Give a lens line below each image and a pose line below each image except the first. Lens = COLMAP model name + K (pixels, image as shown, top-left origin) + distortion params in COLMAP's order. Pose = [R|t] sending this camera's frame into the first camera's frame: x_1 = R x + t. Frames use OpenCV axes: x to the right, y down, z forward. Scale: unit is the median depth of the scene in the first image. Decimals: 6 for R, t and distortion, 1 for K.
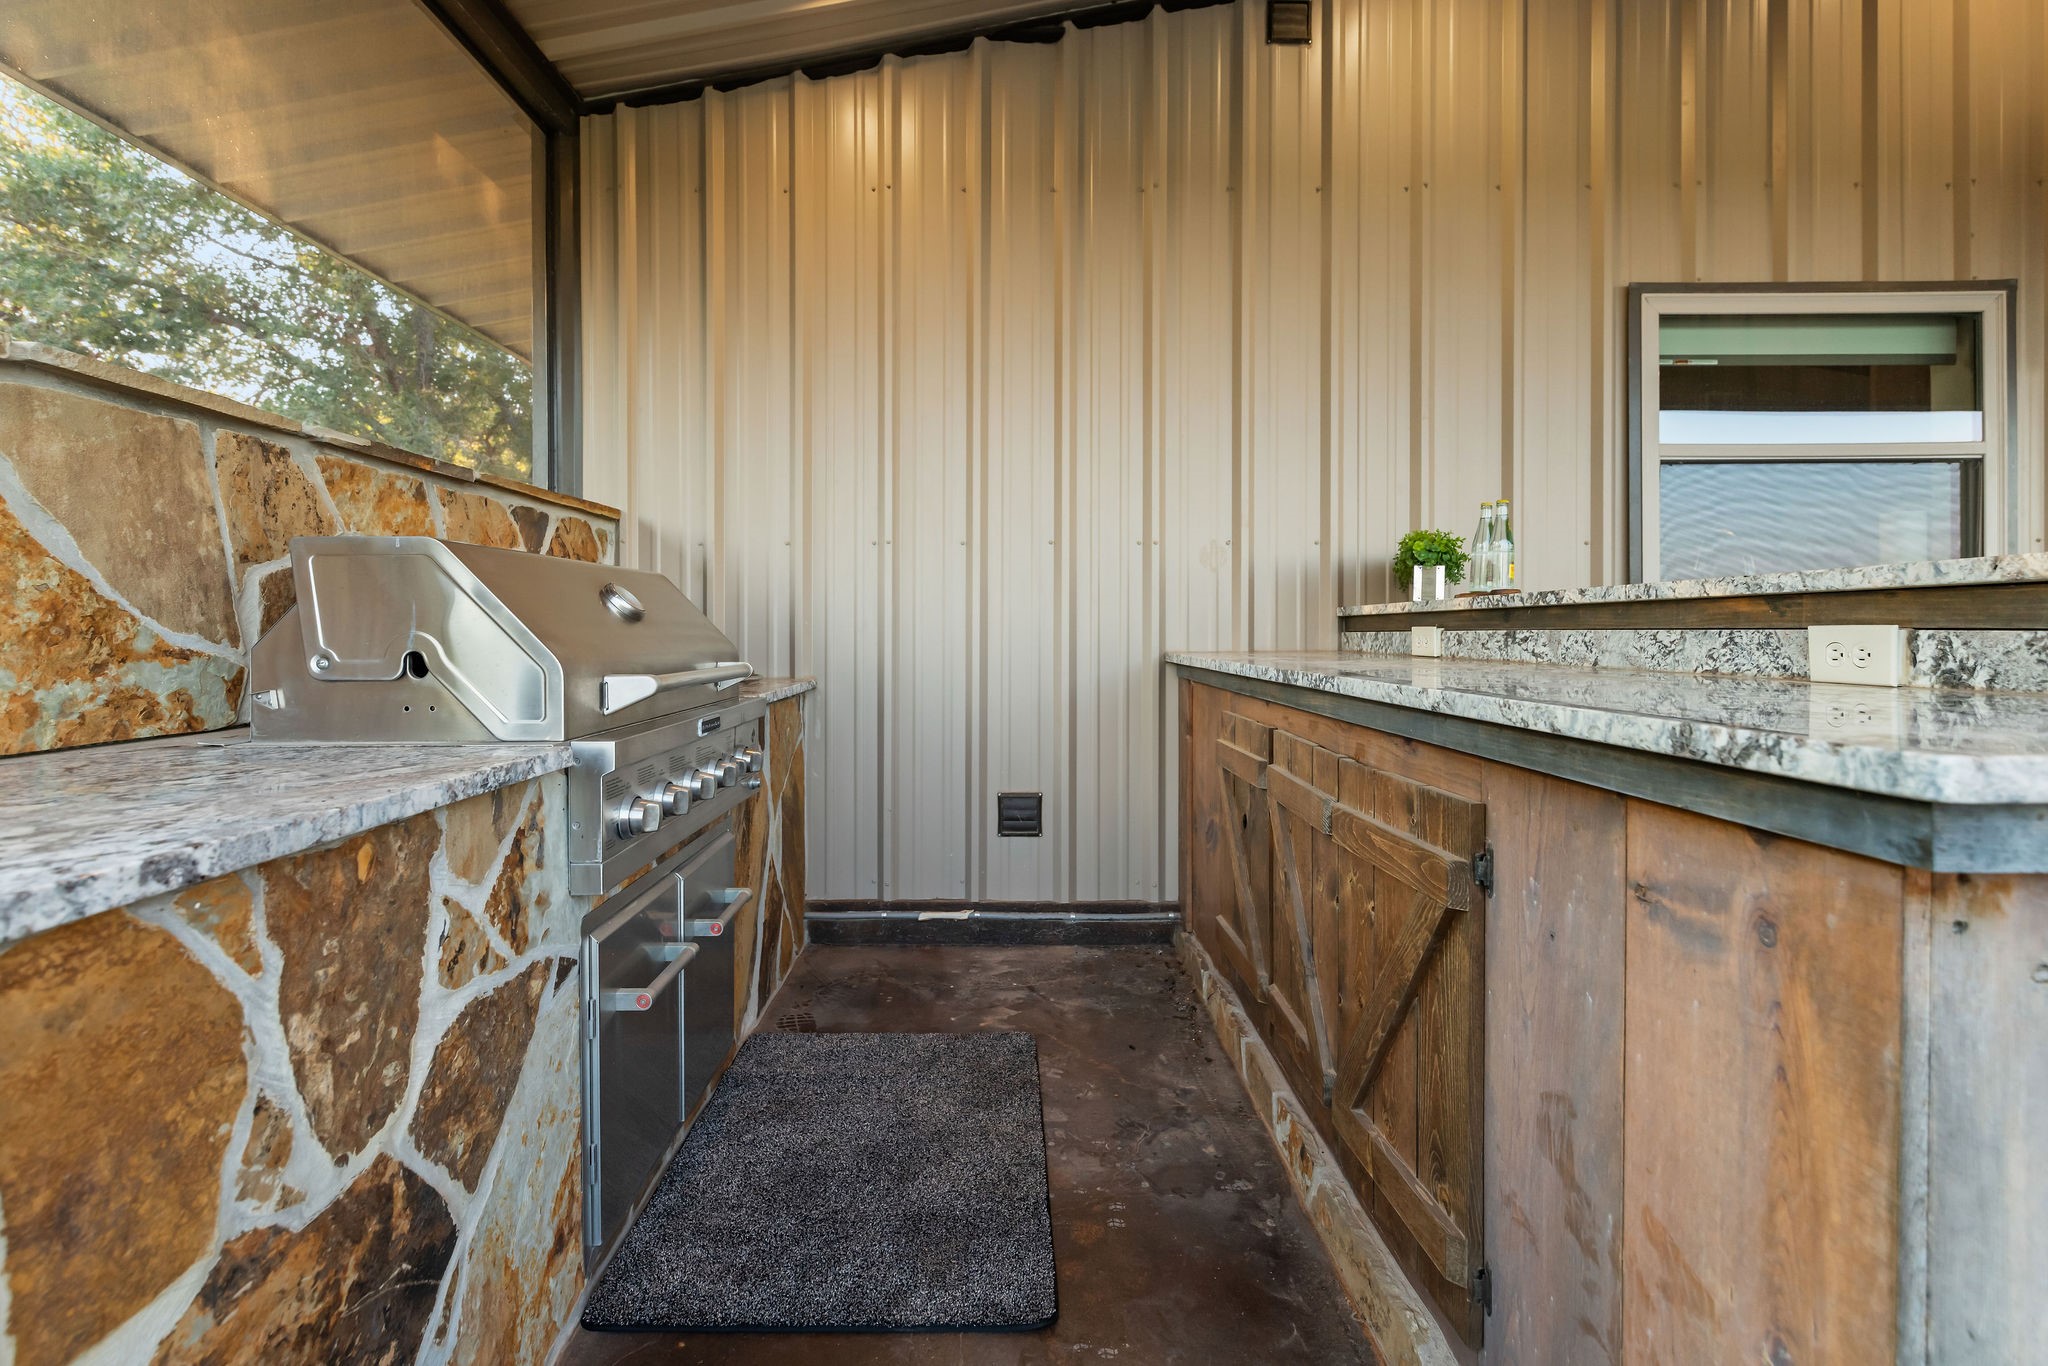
lens RADIAL K [[926.6, 0, 982.6], [0, 926.6, 627.0], [0, 0, 1]] dist [-0.002113, -0.000627]
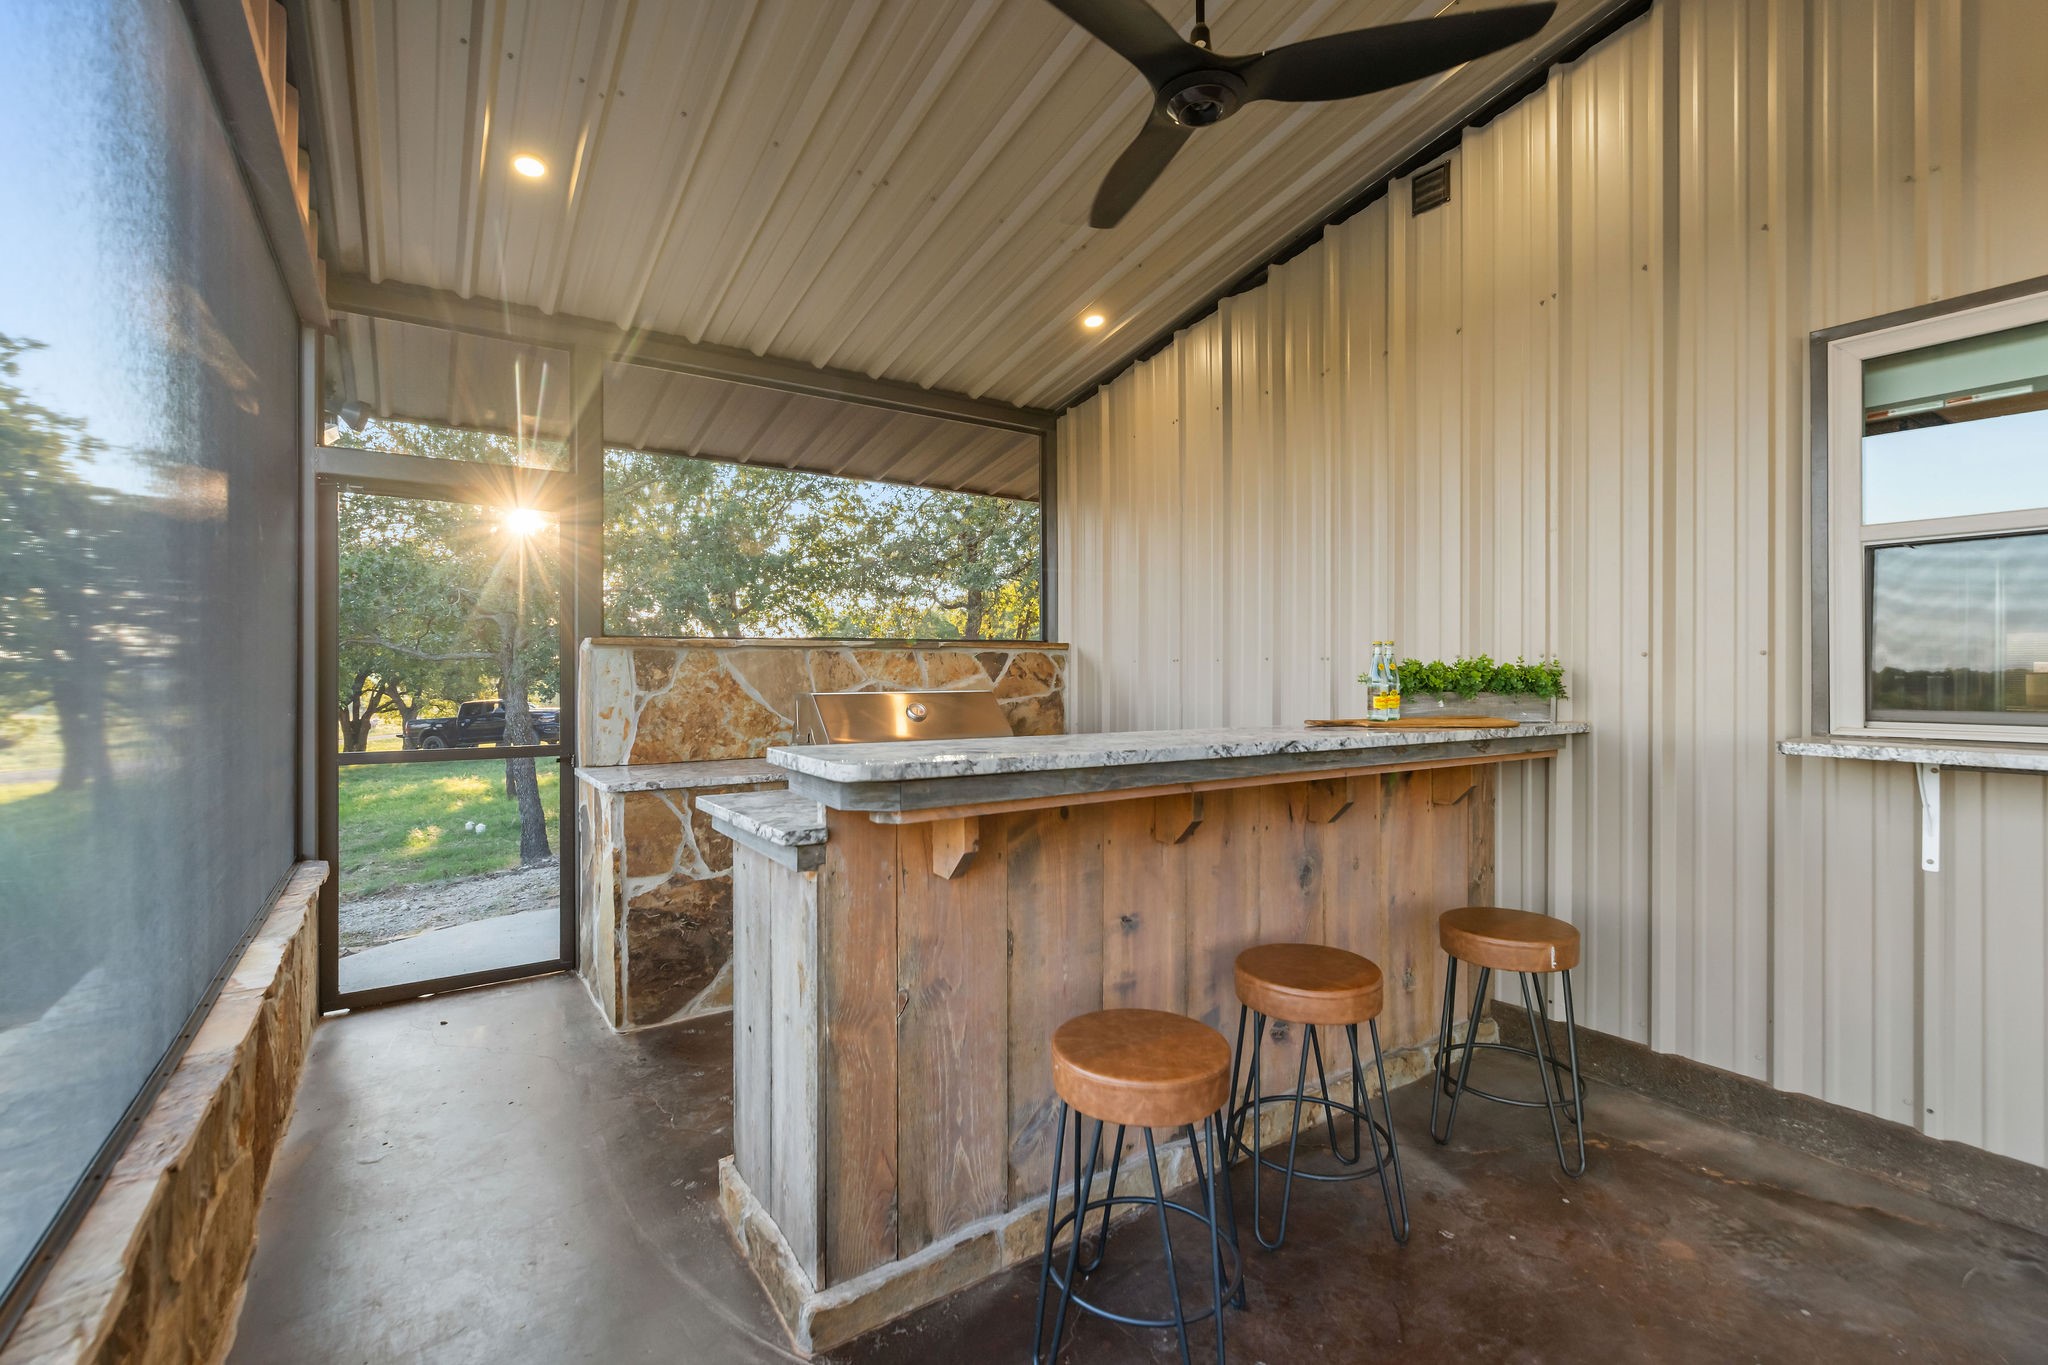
lens RADIAL K [[903.6, 0, 1028.7], [0, 903.6, 665.8], [0, 0, 1]] dist [-0.000848, 0.000110]
pose [[0.563536, -0.003909, -0.826082, 2.420579], [0.003326, 0.999991, -0.002463, -0.202228], [0.826085, -0.001359, 0.563544, -0.028040]]
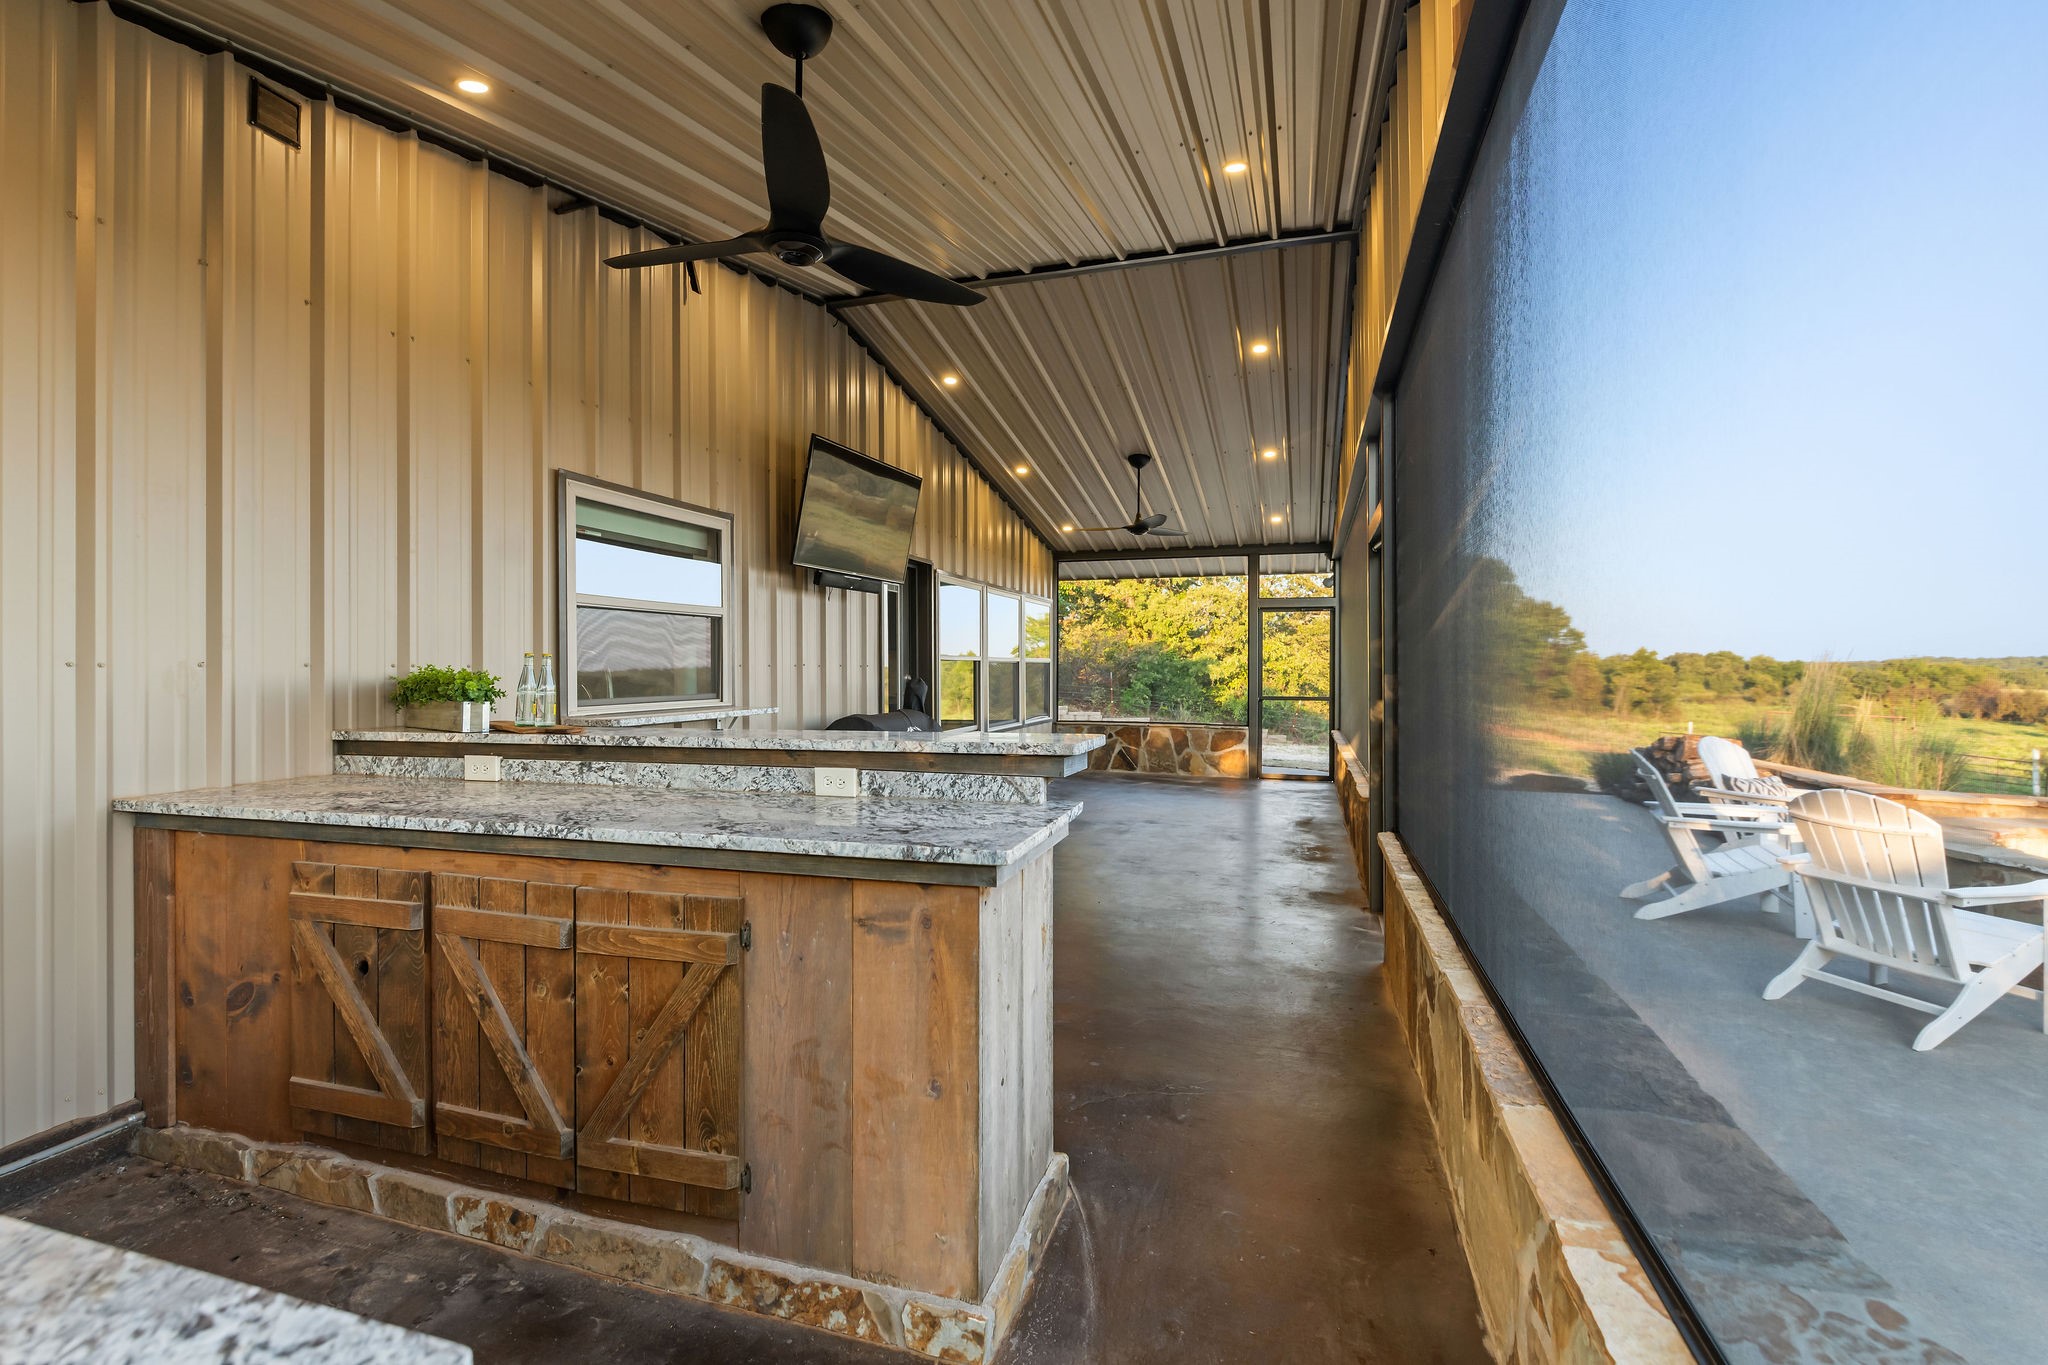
lens RADIAL K [[903.6, 0, 1028.7], [0, 903.6, 665.8], [0, 0, 1]] dist [-0.000848, 0.000110]
pose [[0.277365, 0.004725, 0.960753, -0.885470], [0.000513, 0.999987, -0.005066, -0.220642], [-0.960764, 0.001898, 0.277359, 0.026110]]
